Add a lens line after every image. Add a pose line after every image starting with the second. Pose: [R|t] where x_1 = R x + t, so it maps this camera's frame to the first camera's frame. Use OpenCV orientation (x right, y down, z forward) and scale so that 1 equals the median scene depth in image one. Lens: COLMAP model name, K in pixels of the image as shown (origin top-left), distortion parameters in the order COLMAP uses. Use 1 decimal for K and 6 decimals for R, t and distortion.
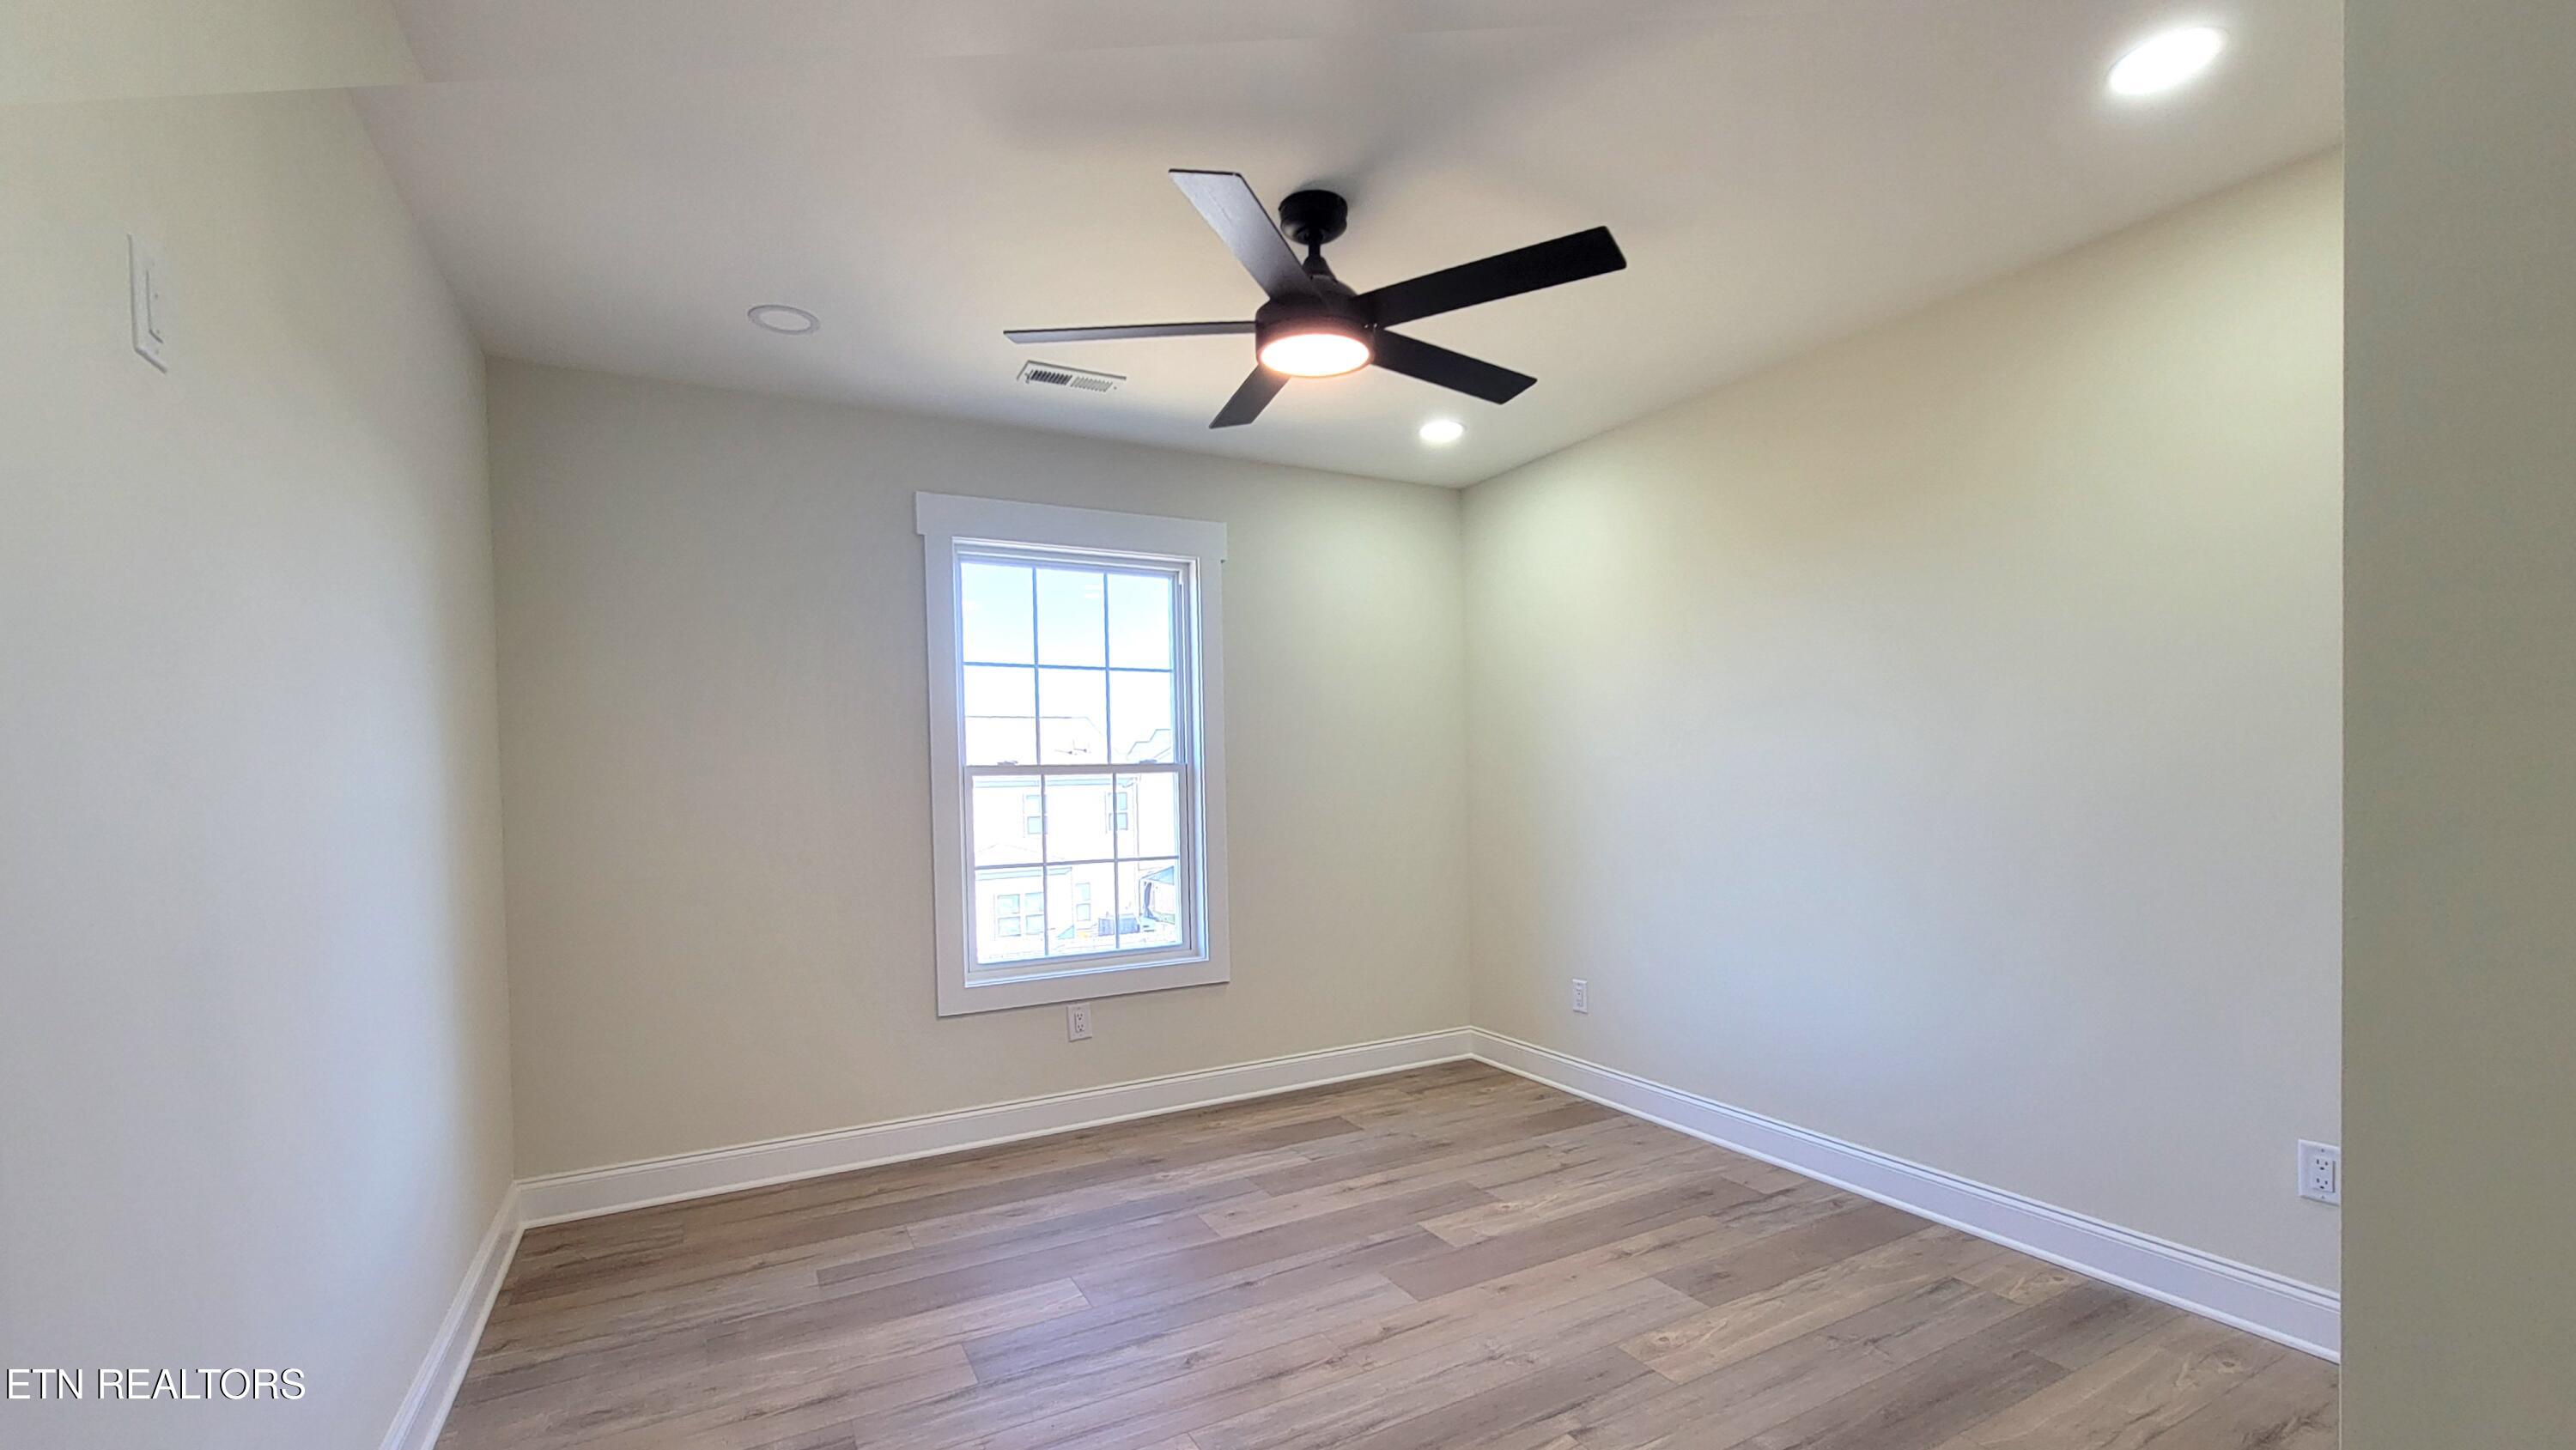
lens RADIAL K [[1052.0, 0, 1281.0], [0, 1052.0, 755.8], [0, 0, 1]] dist [-0.002469, -0.000222]
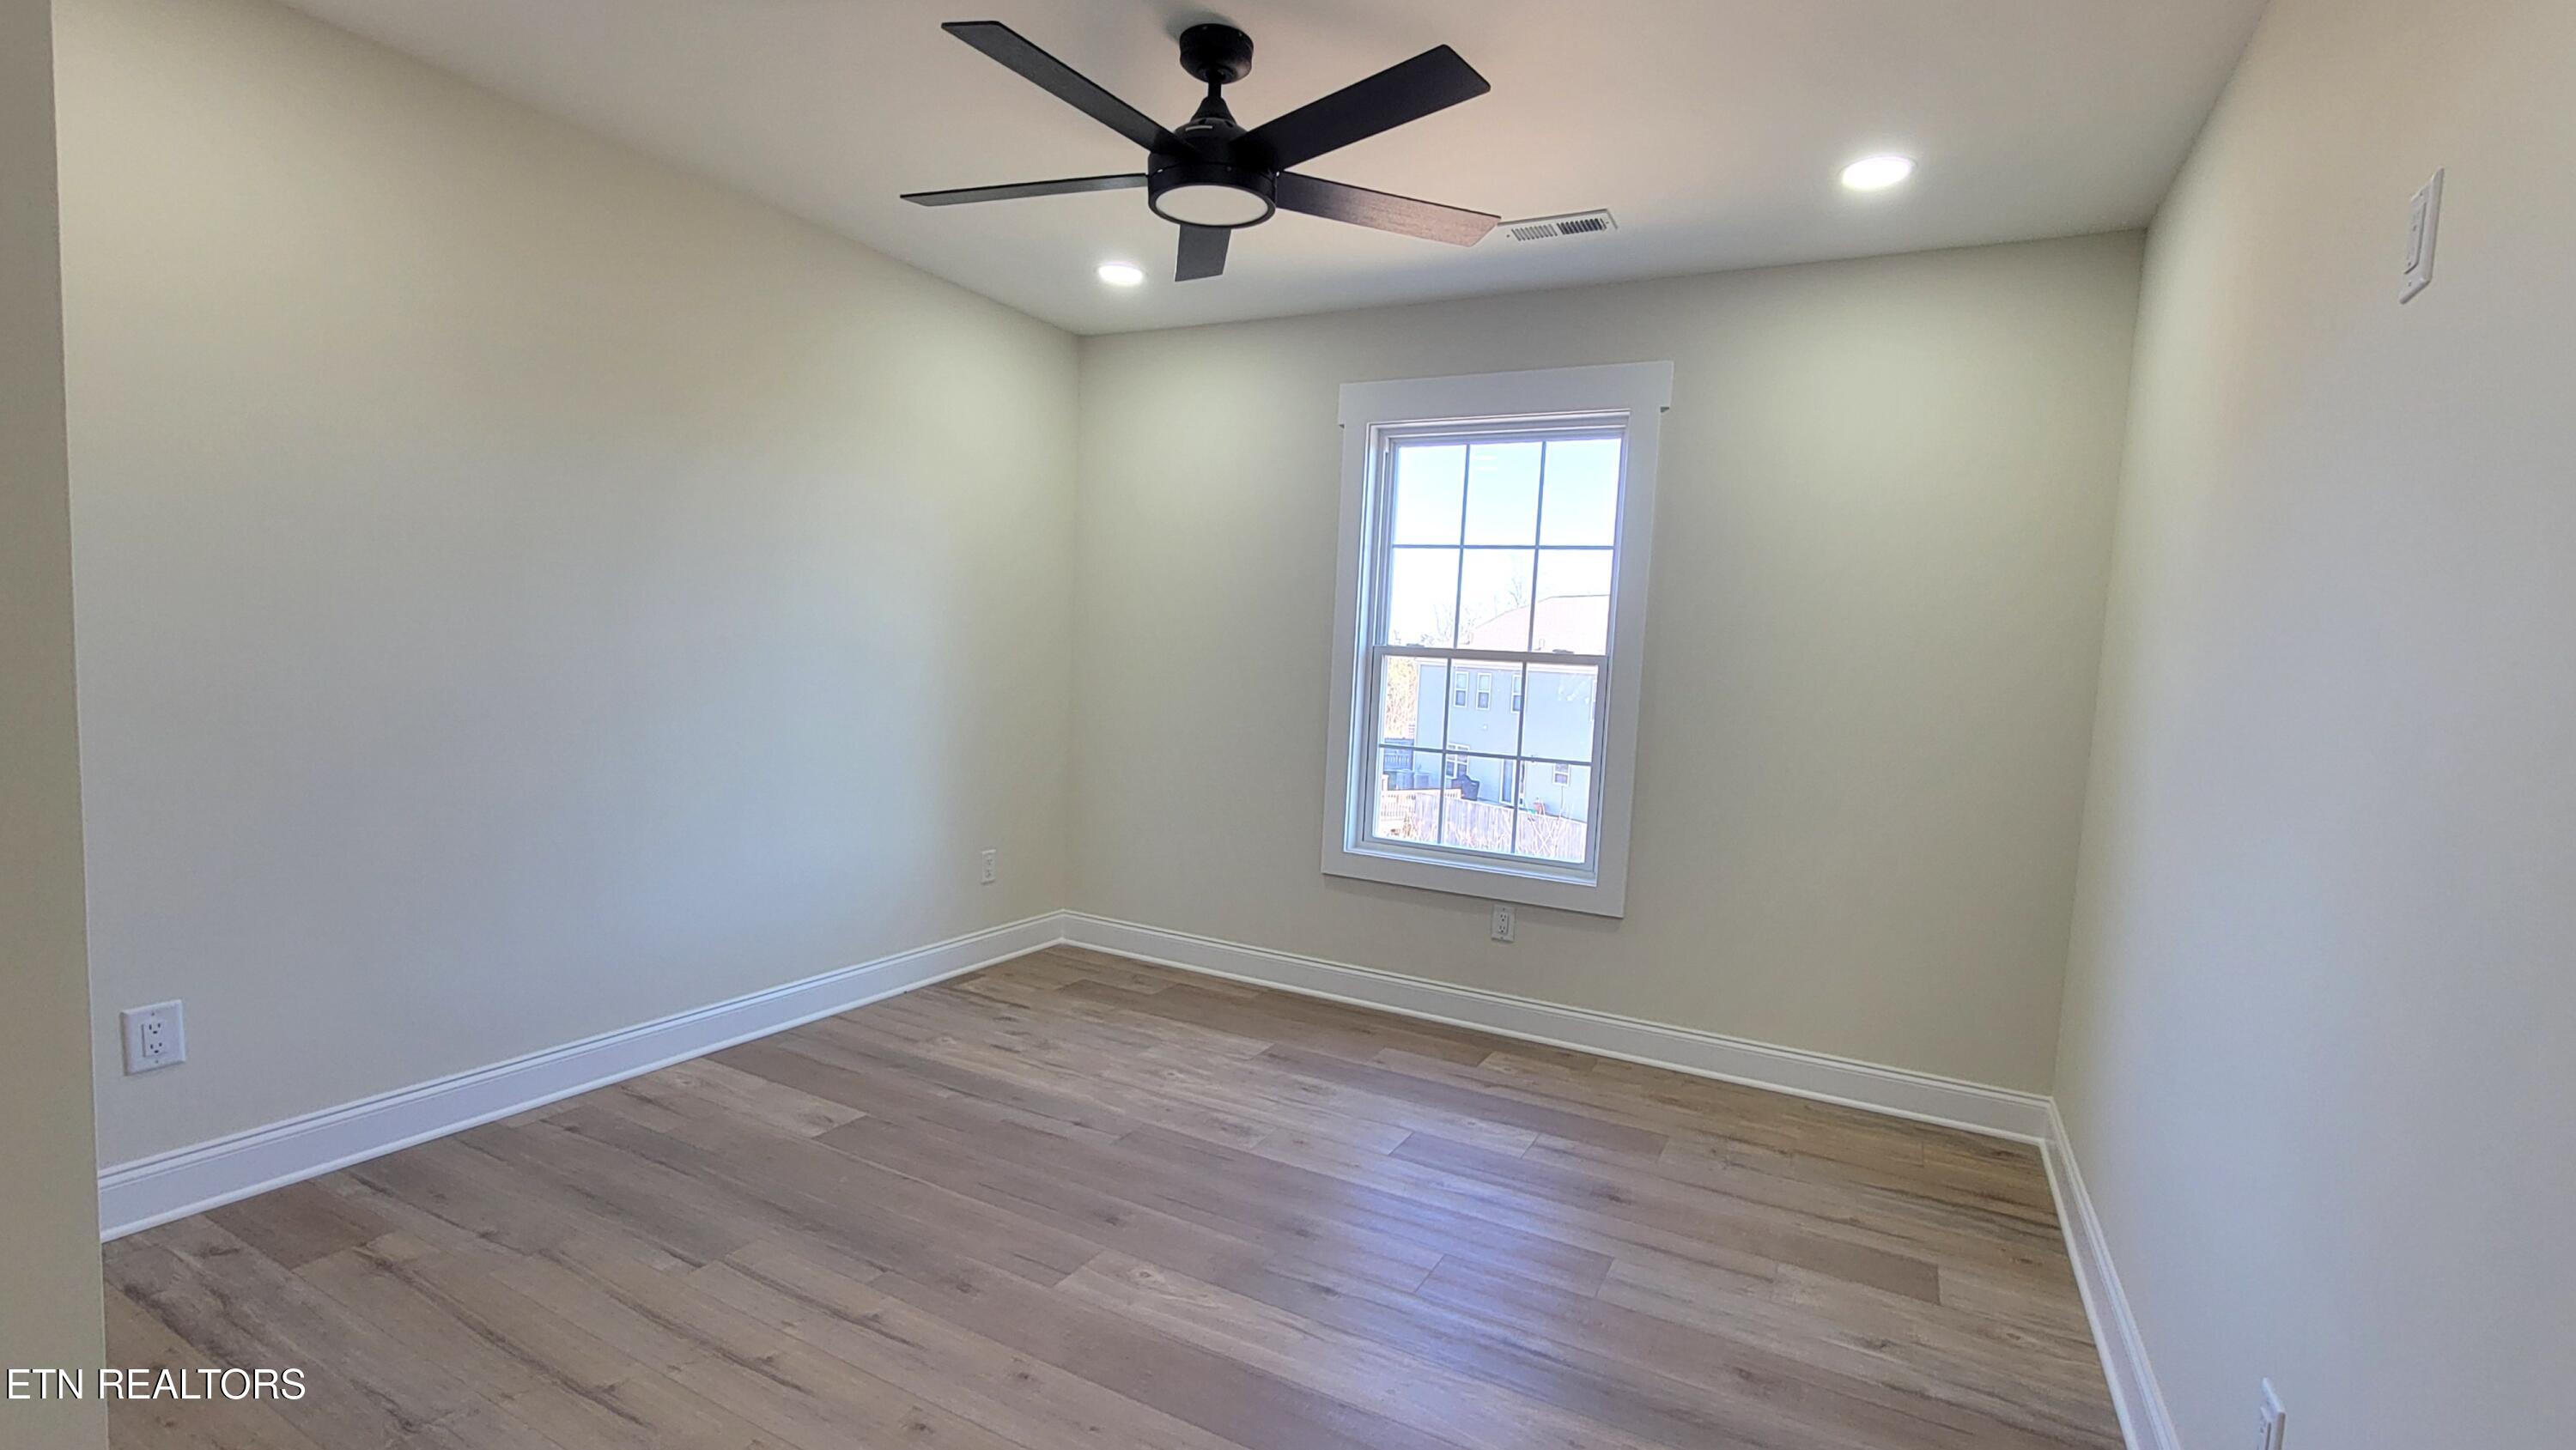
lens RADIAL K [[1131.3, 0, 1293.0], [0, 1131.3, 693.9], [0, 0, 1]] dist [-0.001492, 0.000020]
pose [[0.559731, 0.075578, -0.825221, 0.558742], [-0.046765, 0.997126, 0.059602, -0.005255], [0.827354, 0.005230, 0.561657, 0.293333]]
